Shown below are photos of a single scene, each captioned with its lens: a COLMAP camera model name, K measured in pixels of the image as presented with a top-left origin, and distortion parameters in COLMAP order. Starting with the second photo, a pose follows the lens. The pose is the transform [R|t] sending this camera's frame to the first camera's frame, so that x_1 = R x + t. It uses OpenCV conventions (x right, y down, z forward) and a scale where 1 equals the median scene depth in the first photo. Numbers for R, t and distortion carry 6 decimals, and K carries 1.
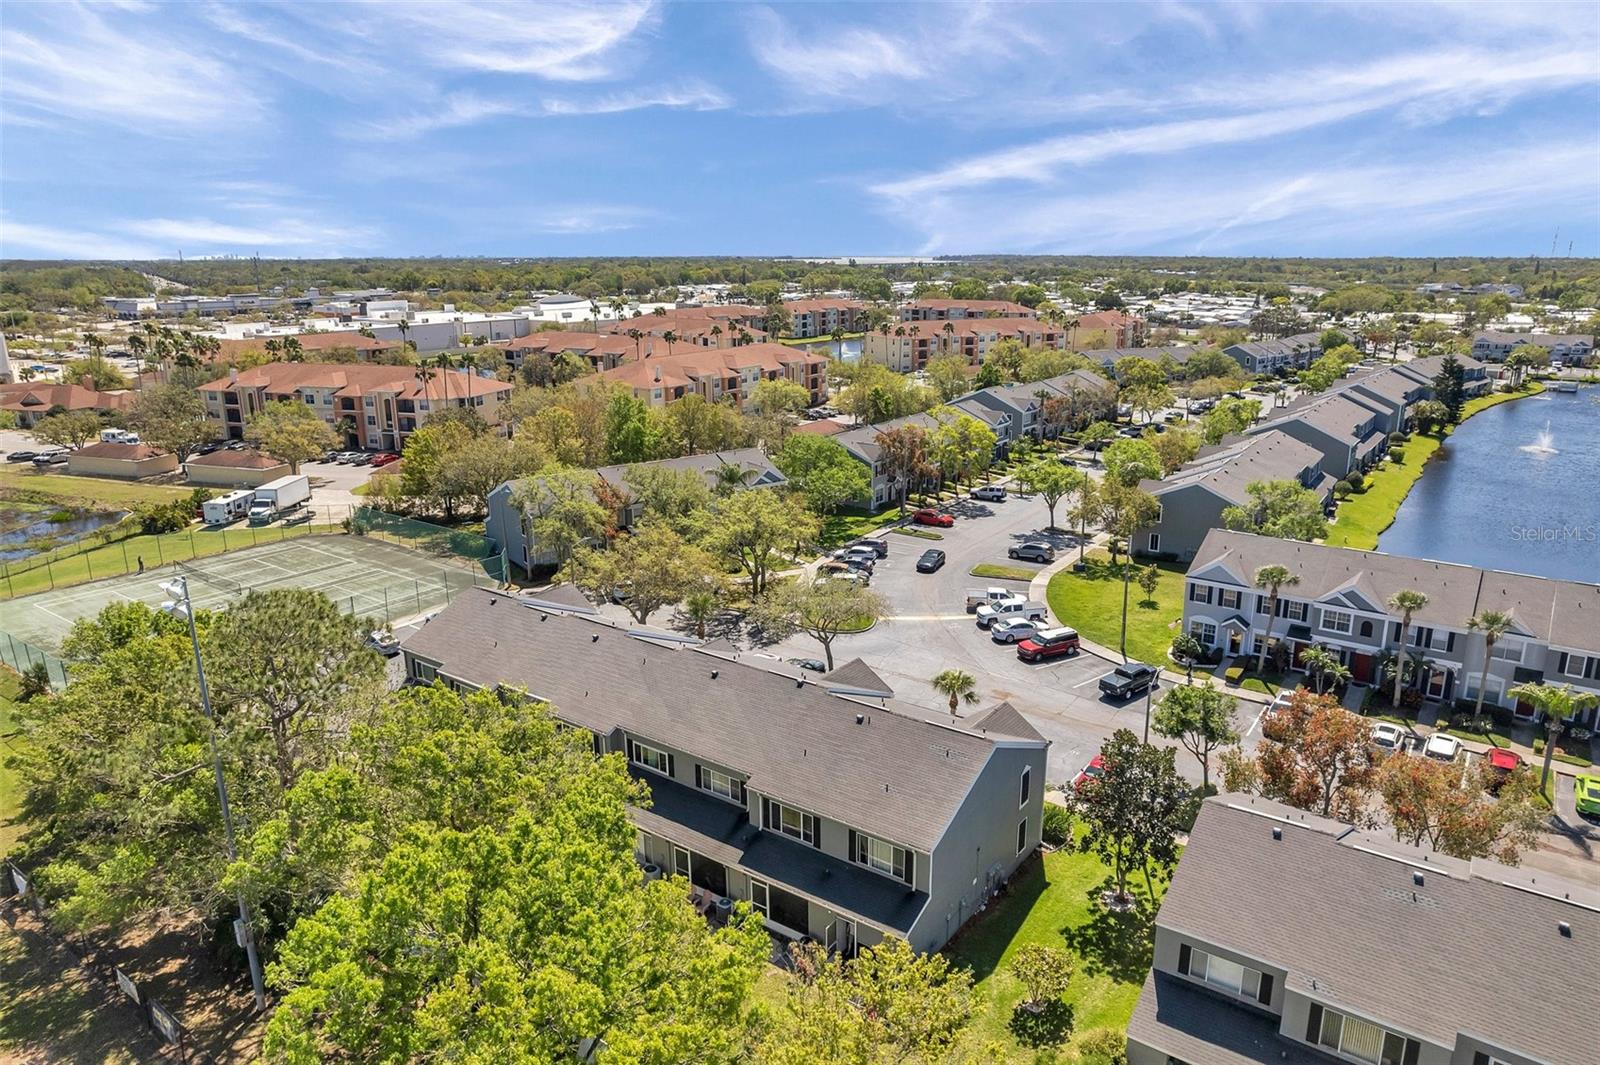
lens RADIAL K [[1052.1, 0, 845.3], [0, 1052.1, 530.1], [0, 0, 1]] dist [-0.077251, 0.061710]
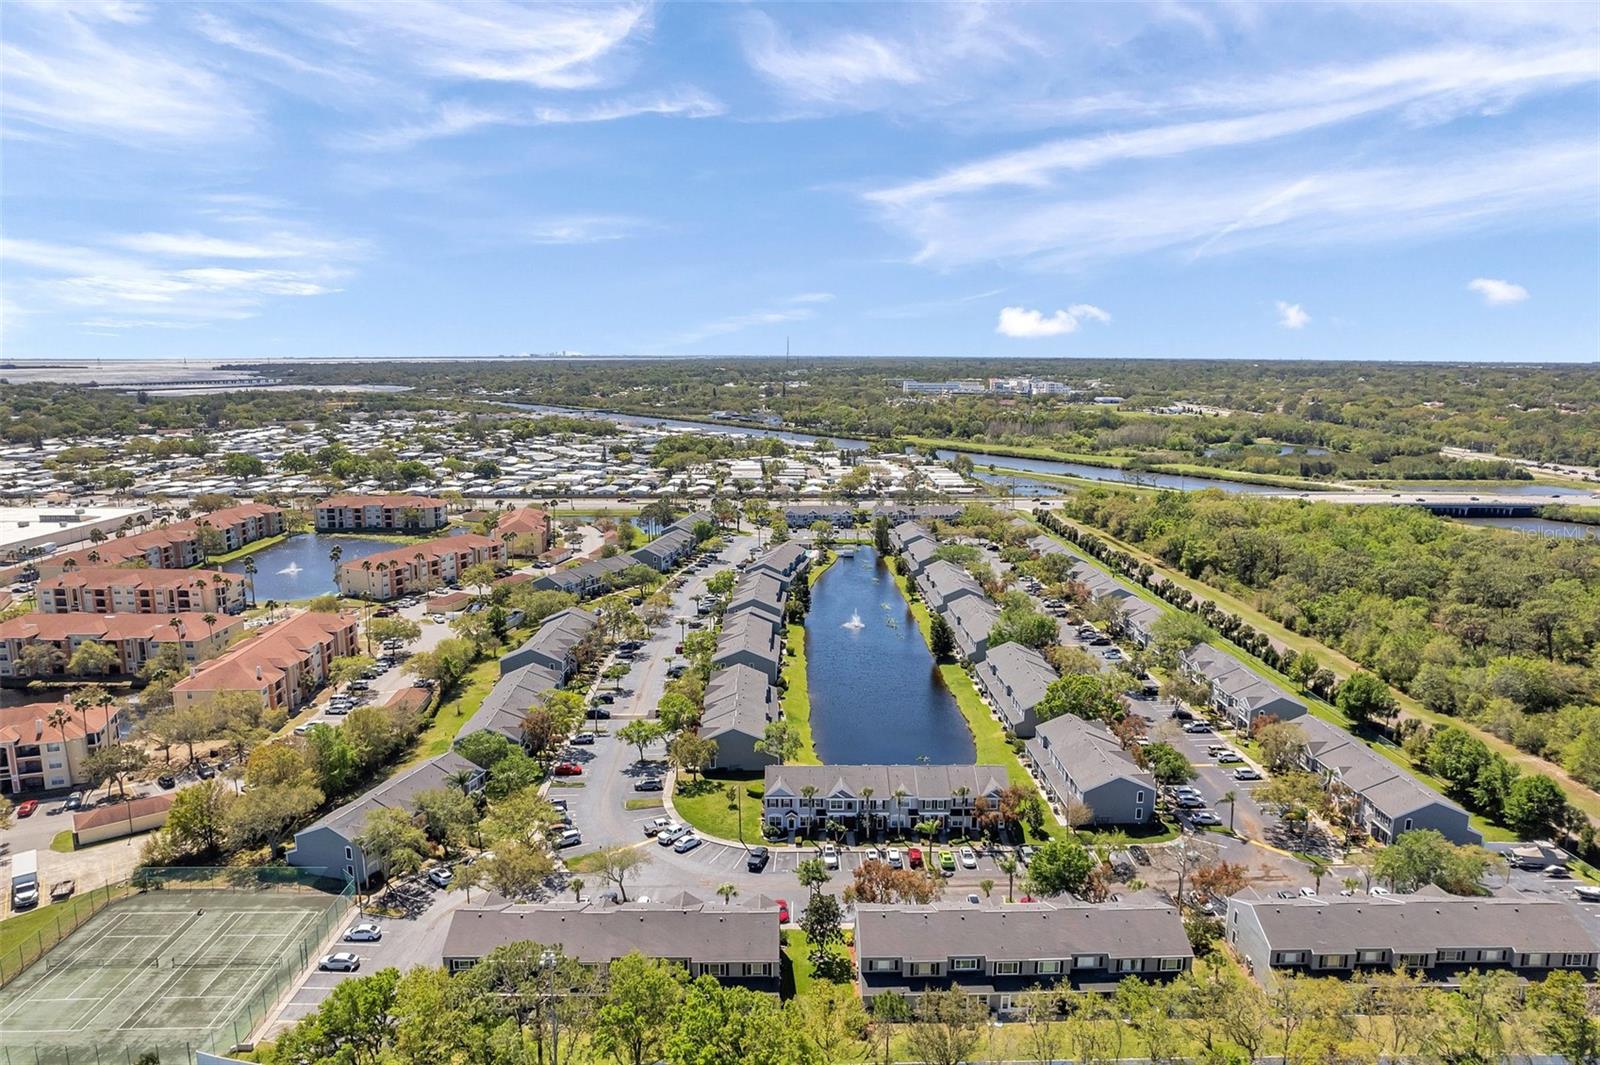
lens RADIAL K [[1079.8, 0, 861.5], [0, 1079.8, 539.2], [0, 0, 1]] dist [-0.050299, 0.000003]
pose [[0.783452, -0.102561, 0.612931, -0.738229], [0.135227, 0.990790, -0.007060, -0.401350], [-0.606561, 0.088416, 0.790105, -0.784386]]
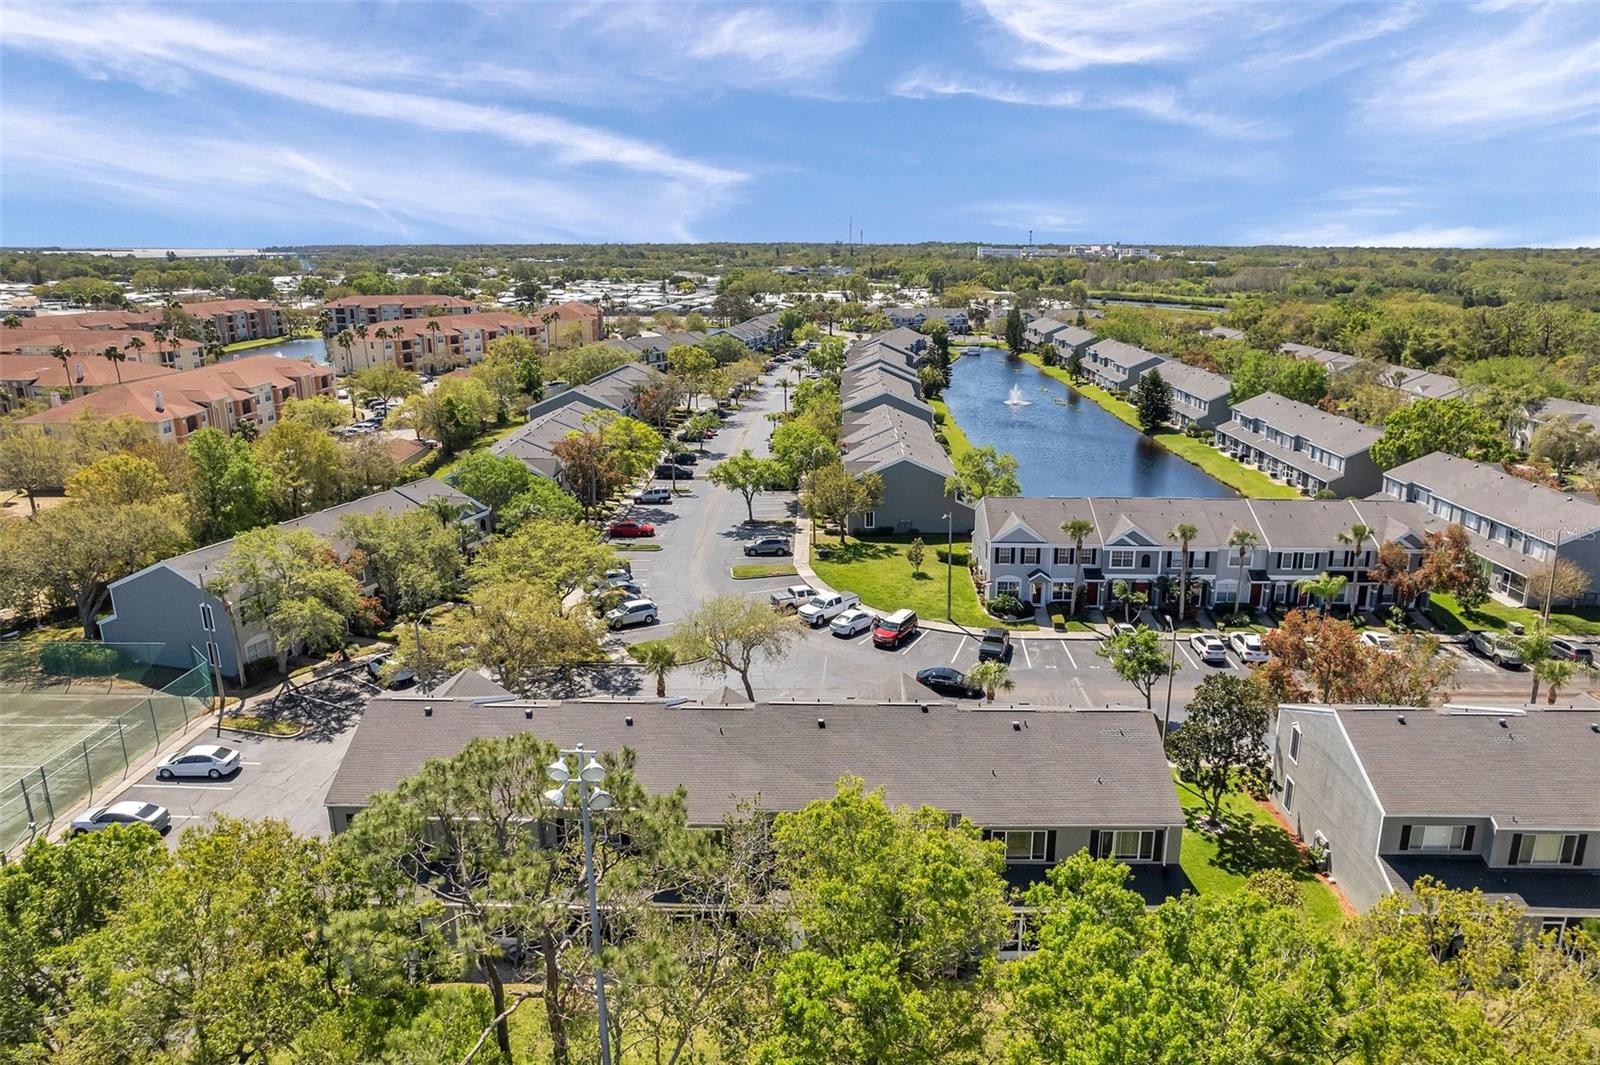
lens RADIAL K [[1052.1, 0, 845.3], [0, 1052.1, 530.1], [0, 0, 1]] dist [-0.077251, 0.061710]
pose [[0.817476, -0.147325, 0.556802, -0.404288], [0.141073, 0.988502, 0.054432, -0.049385], [-0.558419, 0.034053, 0.828860, 0.171364]]
